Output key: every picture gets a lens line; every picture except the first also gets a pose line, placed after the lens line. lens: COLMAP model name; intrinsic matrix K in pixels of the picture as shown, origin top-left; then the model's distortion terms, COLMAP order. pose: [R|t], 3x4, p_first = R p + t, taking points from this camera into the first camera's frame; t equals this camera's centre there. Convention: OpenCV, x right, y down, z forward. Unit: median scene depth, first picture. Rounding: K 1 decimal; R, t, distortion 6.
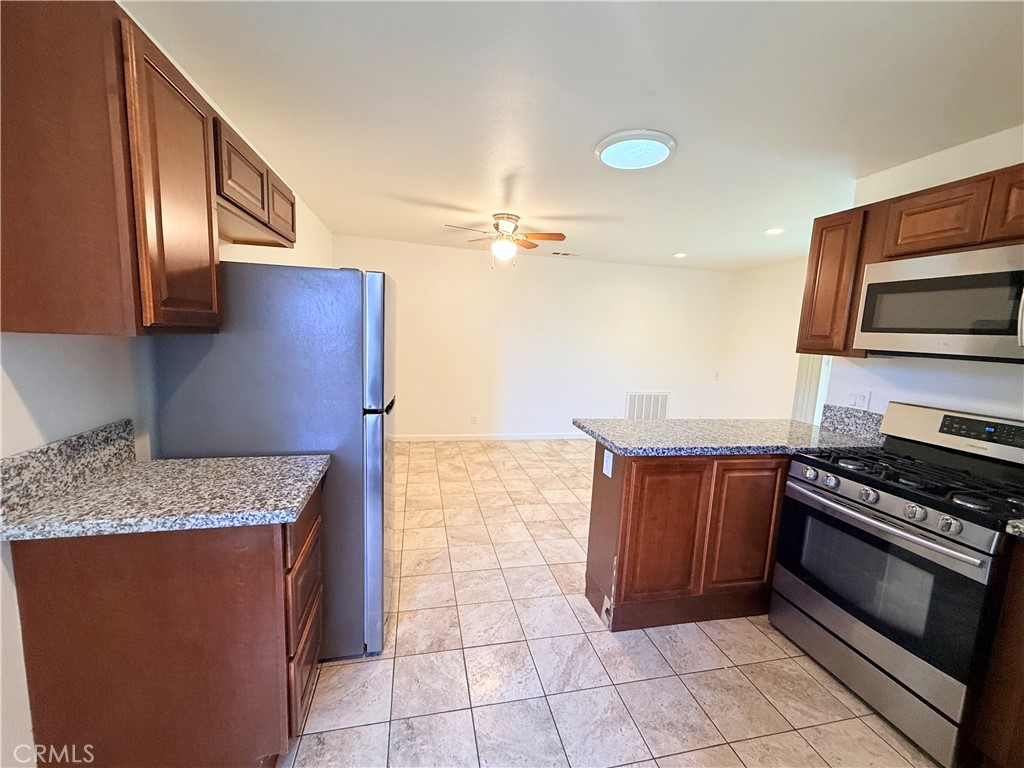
lens RADIAL K [[407.8, 0, 508.4], [0, 407.8, 384.7], [0, 0, 1]] dist [0.000585, -0.000054]
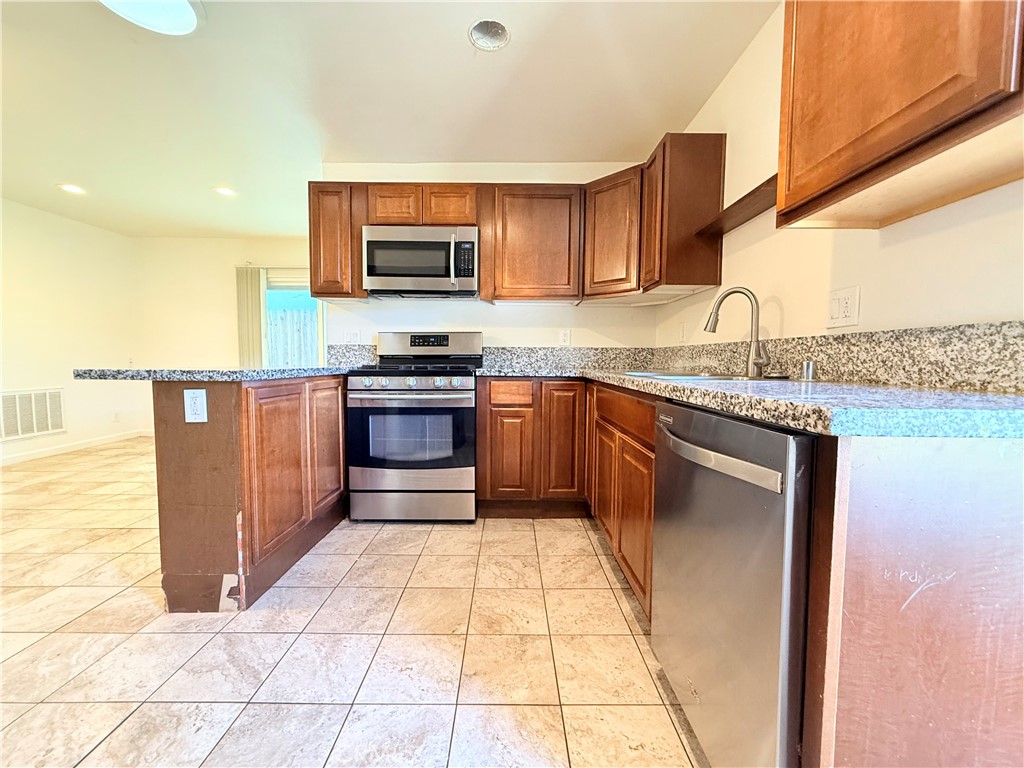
lens RADIAL K [[407.8, 0, 509.7], [0, 407.8, 382.6], [0, 0, 1]] dist [0.000585, -0.000054]
pose [[0.216311, -0.101286, 0.971057, -0.367586], [0.130108, 0.988724, 0.074146, 0.175039], [-0.967616, 0.110304, 0.227050, 0.271510]]
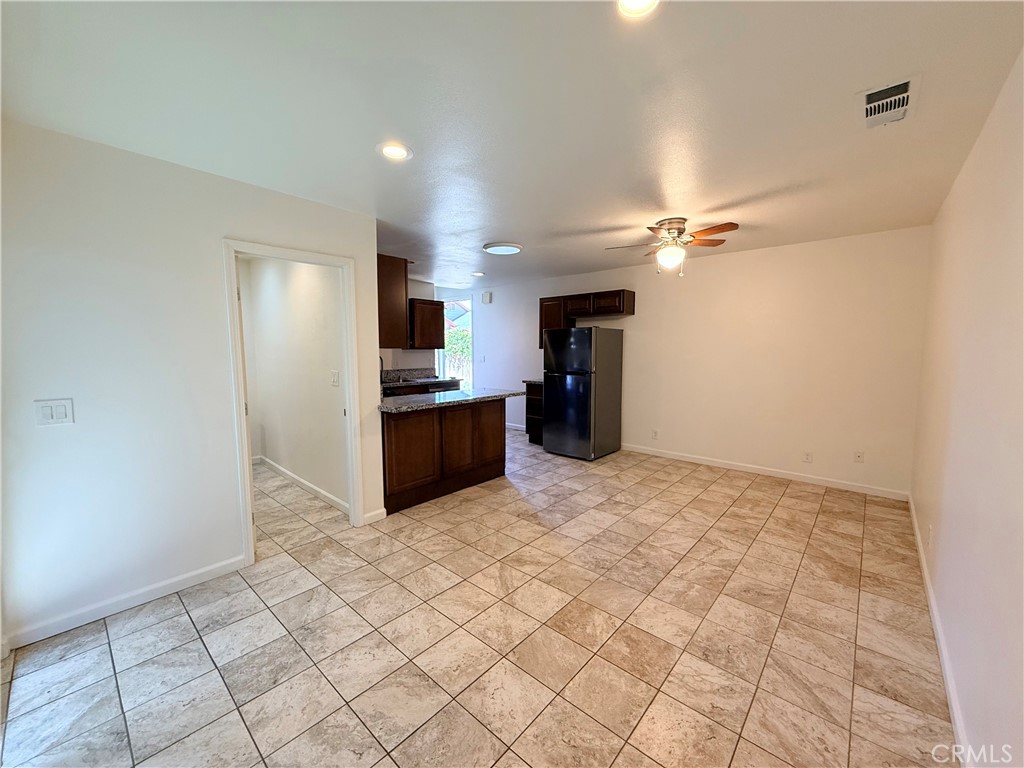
lens RADIAL K [[407.8, 0, 510.7], [0, 407.8, 384.9], [0, 0, 1]] dist [0.000585, -0.000054]
pose [[-0.810323, 0.005570, -0.585957, 1.520609], [-0.112969, 0.979712, 0.165538, -0.279027], [0.574991, 0.200334, -0.793254, 2.874080]]
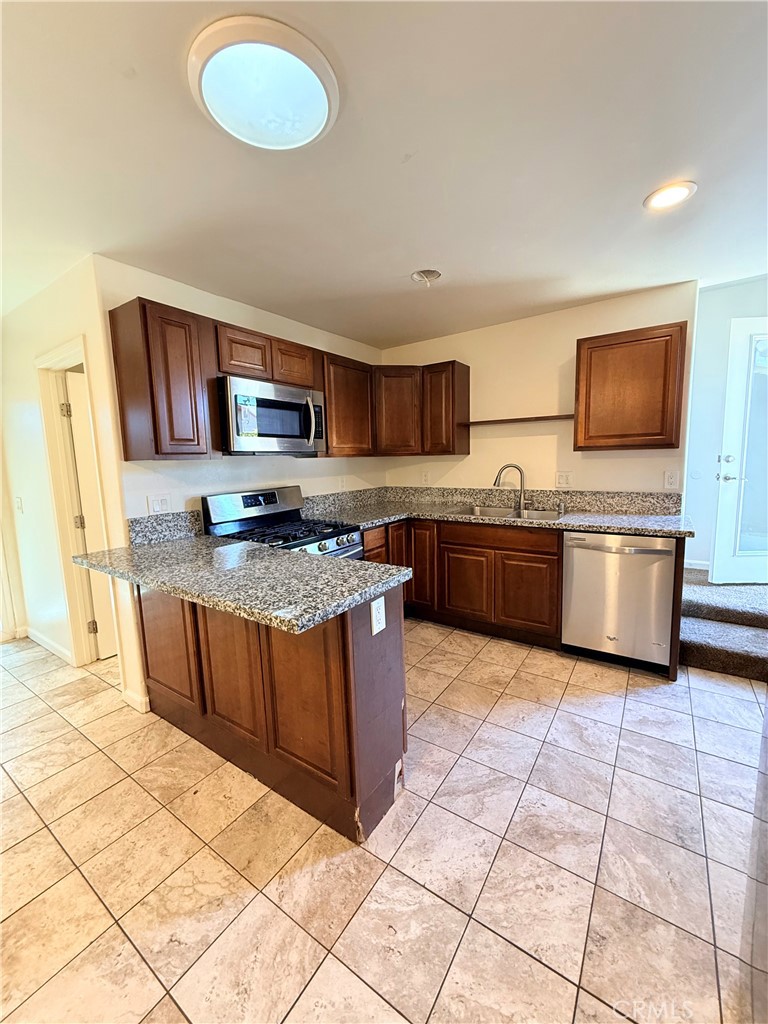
lens RADIAL K [[407.8, 0, 386.3], [0, 407.8, 506.7], [0, 0, 1]] dist [0.000585, -0.000054]
pose [[-0.685797, -0.116160, 0.718463, -0.273985], [0.090169, 0.966014, 0.242253, -0.174298], [-0.722185, 0.230919, -0.652016, 1.460960]]
